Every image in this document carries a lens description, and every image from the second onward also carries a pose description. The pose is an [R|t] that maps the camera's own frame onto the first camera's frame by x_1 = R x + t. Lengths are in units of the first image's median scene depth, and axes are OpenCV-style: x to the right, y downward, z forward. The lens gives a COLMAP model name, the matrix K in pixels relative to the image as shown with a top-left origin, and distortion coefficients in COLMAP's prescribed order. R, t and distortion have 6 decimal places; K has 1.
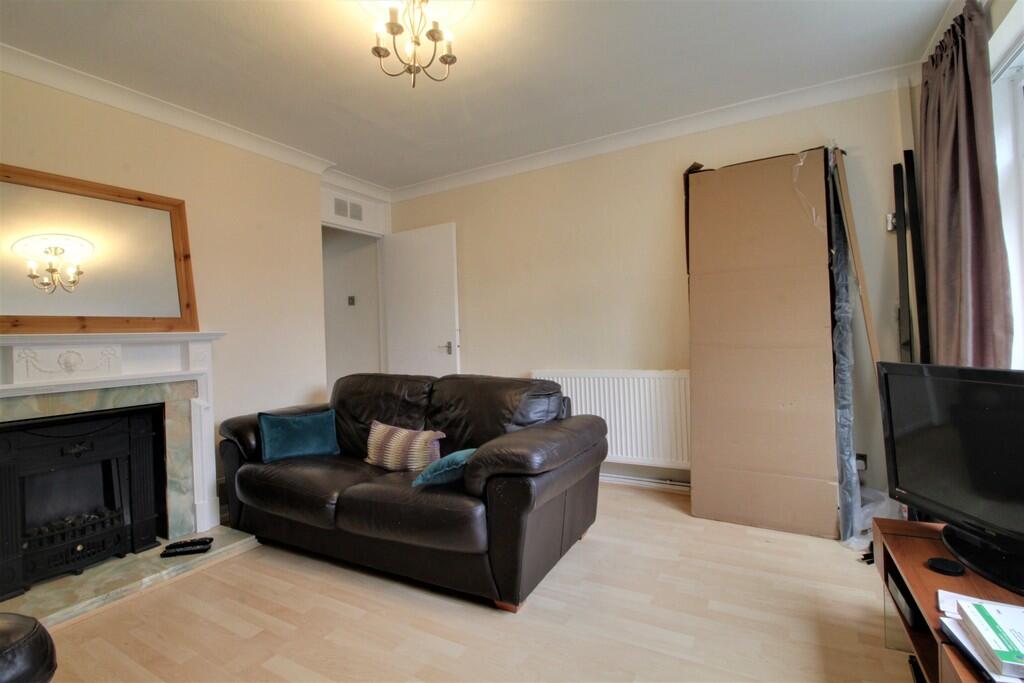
lens RADIAL K [[473.1, 0, 515.9], [0, 473.1, 328.1], [0, 0, 1]] dist [0.000795, -0.013551]
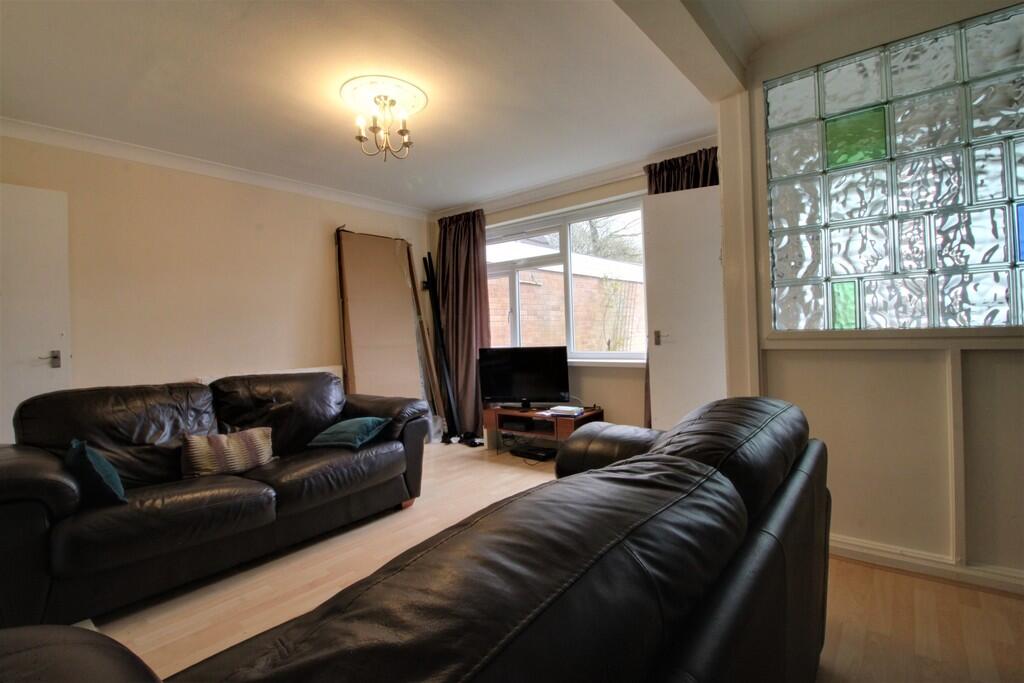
lens RADIAL K [[473.1, 0, 515.9], [0, 473.1, 328.1], [0, 0, 1]] dist [0.000795, -0.013551]
pose [[0.168326, 0.039906, 0.984923, -1.224263], [0.013801, 0.998987, -0.042834, 0.057640], [-0.985635, 0.020803, 0.167605, 0.287096]]
